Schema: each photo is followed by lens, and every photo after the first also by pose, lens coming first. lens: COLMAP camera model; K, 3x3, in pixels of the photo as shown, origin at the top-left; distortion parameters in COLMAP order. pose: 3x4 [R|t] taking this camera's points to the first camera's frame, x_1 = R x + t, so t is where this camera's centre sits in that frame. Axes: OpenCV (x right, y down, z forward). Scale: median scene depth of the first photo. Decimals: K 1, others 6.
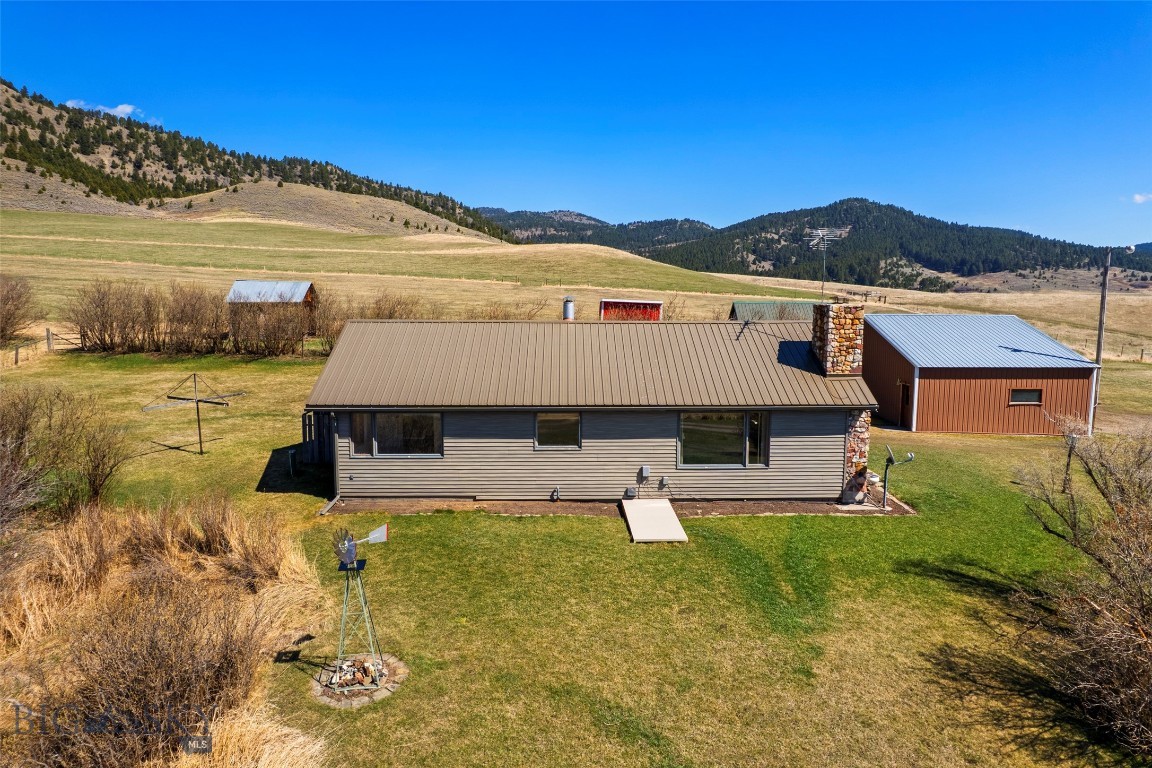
lens RADIAL K [[736.6, 0, 577.7], [0, 736.6, 384.5], [0, 0, 1]] dist [-0.083508, 0.075767]
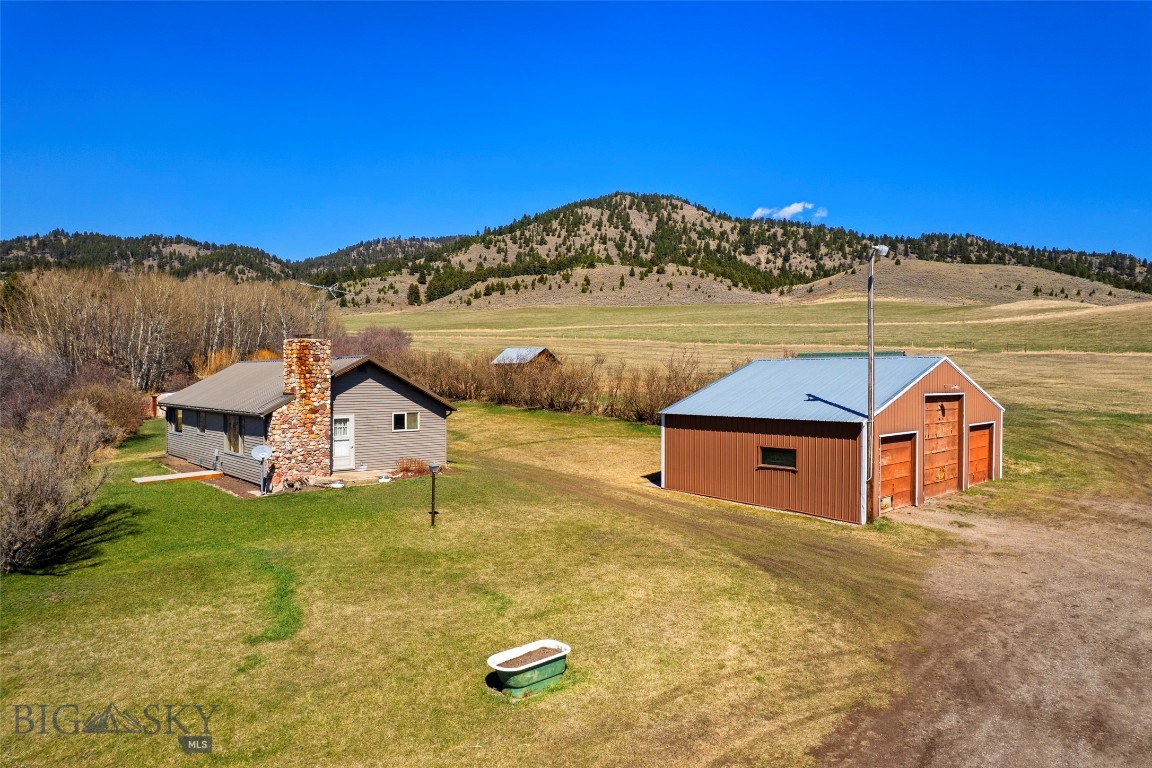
lens RADIAL K [[736.6, 0, 577.7], [0, 736.6, 384.5], [0, 0, 1]] dist [-0.083508, 0.075767]
pose [[0.661156, 0.006260, -0.750222, 0.041128], [-0.085938, 0.994015, -0.067441, 0.000389], [0.745310, 0.109062, 0.657738, 0.012839]]
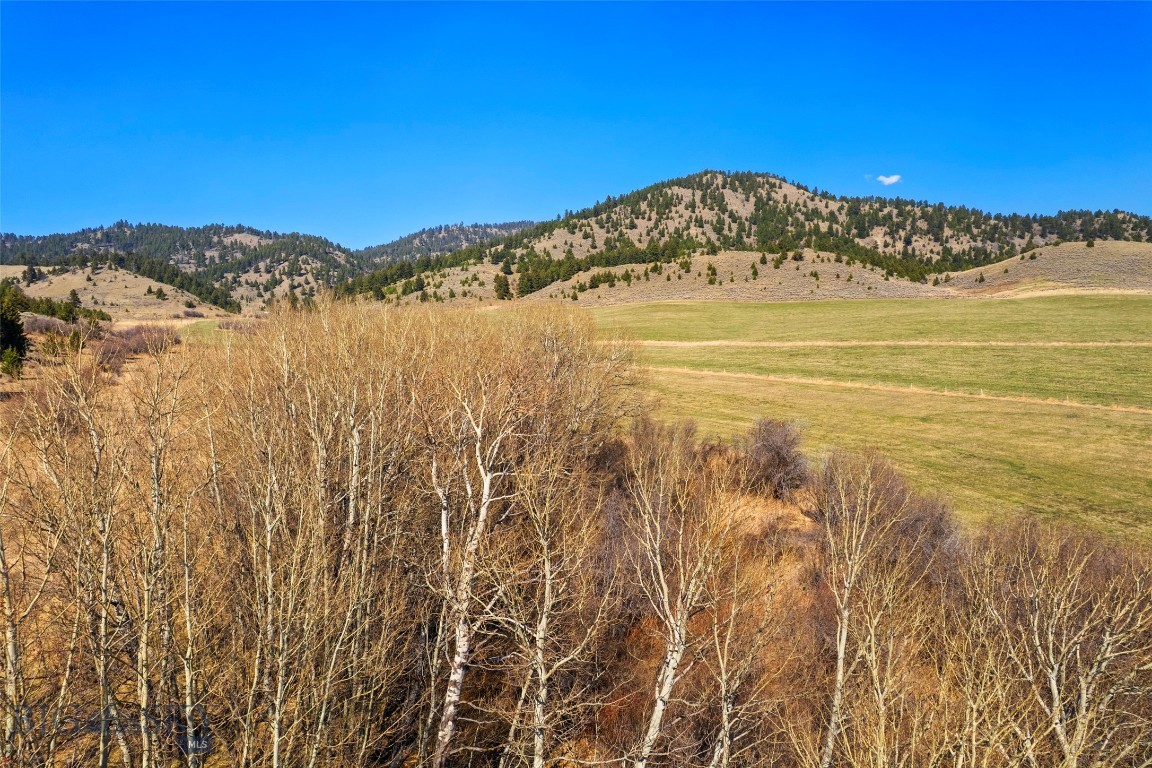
lens RADIAL K [[736.6, 0, 577.7], [0, 736.6, 384.5], [0, 0, 1]] dist [-0.083508, 0.075767]
pose [[0.607135, 0.020618, -0.794331, -0.078014], [-0.089545, 0.995071, -0.042614, -0.019961], [0.789537, 0.097001, 0.605988, 0.036225]]
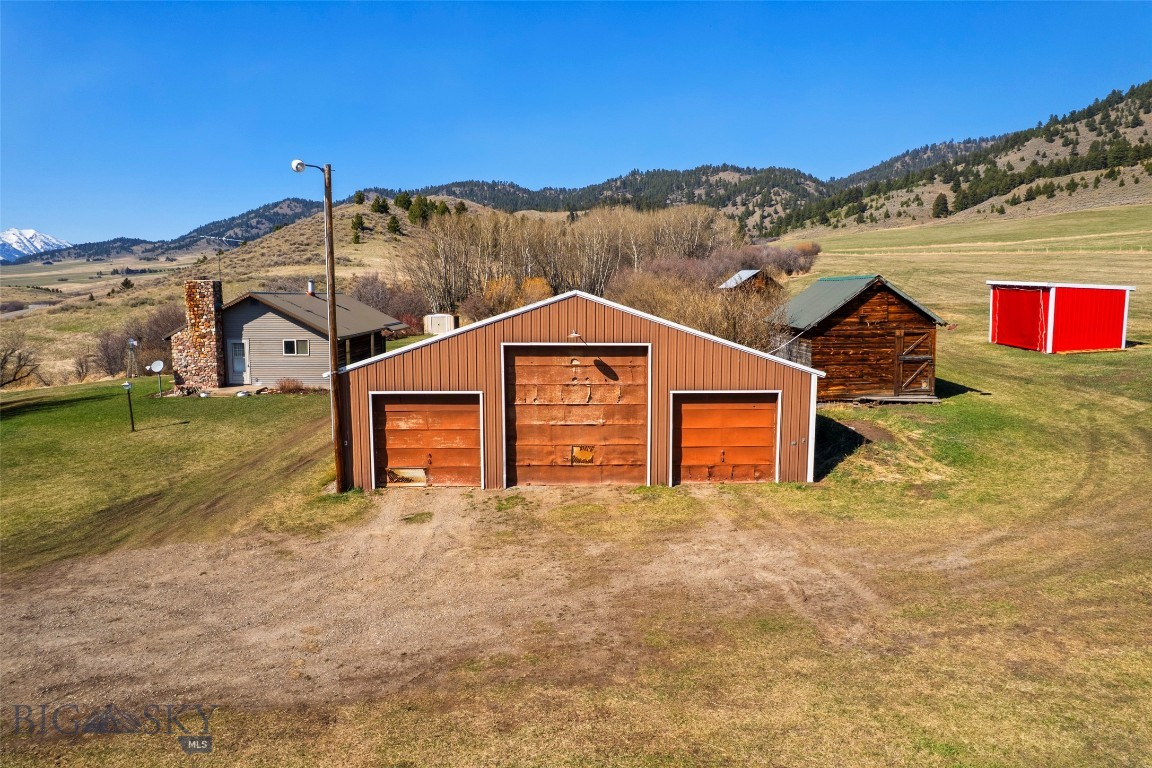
lens RADIAL K [[736.6, 0, 577.7], [0, 736.6, 384.5], [0, 0, 1]] dist [-0.083508, 0.075767]
pose [[0.005604, 0.119835, -0.992778, 0.050592], [-0.116292, 0.986135, 0.118377, -0.004218], [0.993199, 0.114788, 0.019462, 0.045675]]
